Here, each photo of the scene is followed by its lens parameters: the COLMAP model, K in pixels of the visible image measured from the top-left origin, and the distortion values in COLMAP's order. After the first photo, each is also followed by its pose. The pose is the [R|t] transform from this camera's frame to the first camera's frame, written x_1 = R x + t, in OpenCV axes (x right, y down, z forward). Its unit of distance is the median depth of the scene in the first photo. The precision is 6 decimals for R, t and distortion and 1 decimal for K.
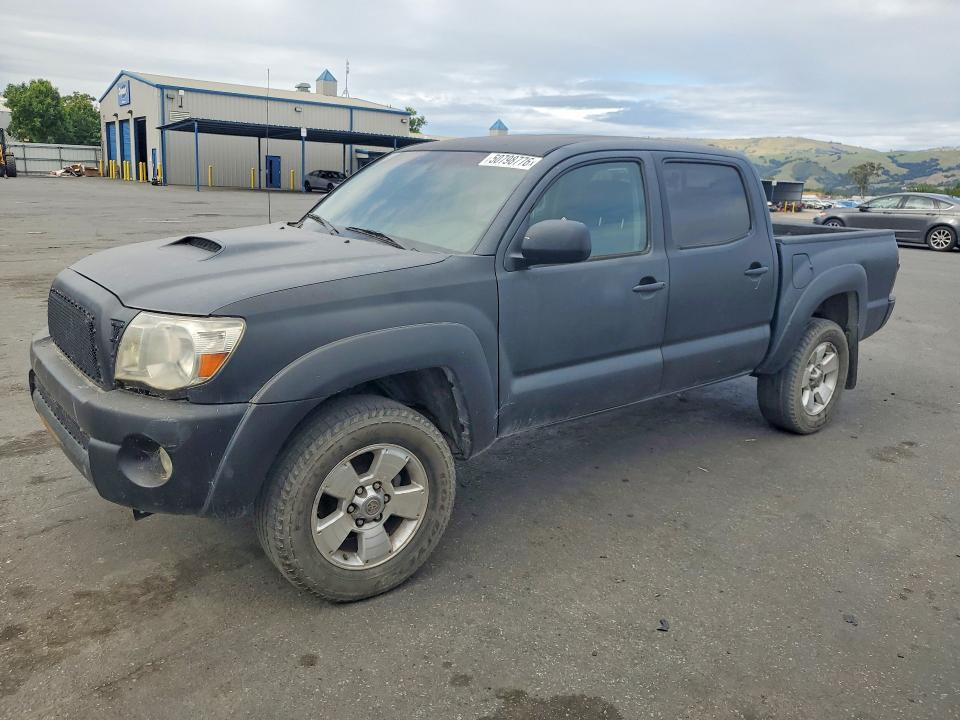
lens RADIAL K [[749.9, 0, 480.0], [0, 749.9, 360.0], [0, 0, 1]] dist [0.008347, 0.010910]
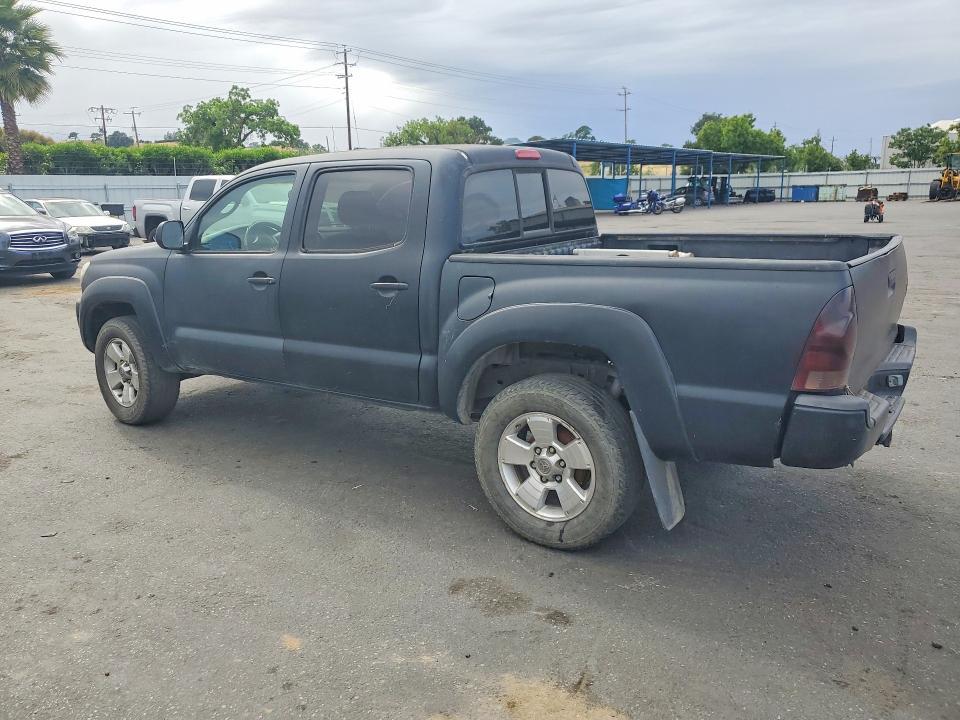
lens RADIAL K [[744.7, 0, 471.6], [0, 744.7, 346.7], [0, 0, 1]] dist [0.012785, 0.013066]
pose [[0.264808, 0.156743, -0.951477, 1.228691], [-0.207427, 0.972862, 0.102537, -0.157146], [0.941728, 0.170209, 0.290134, 0.847823]]
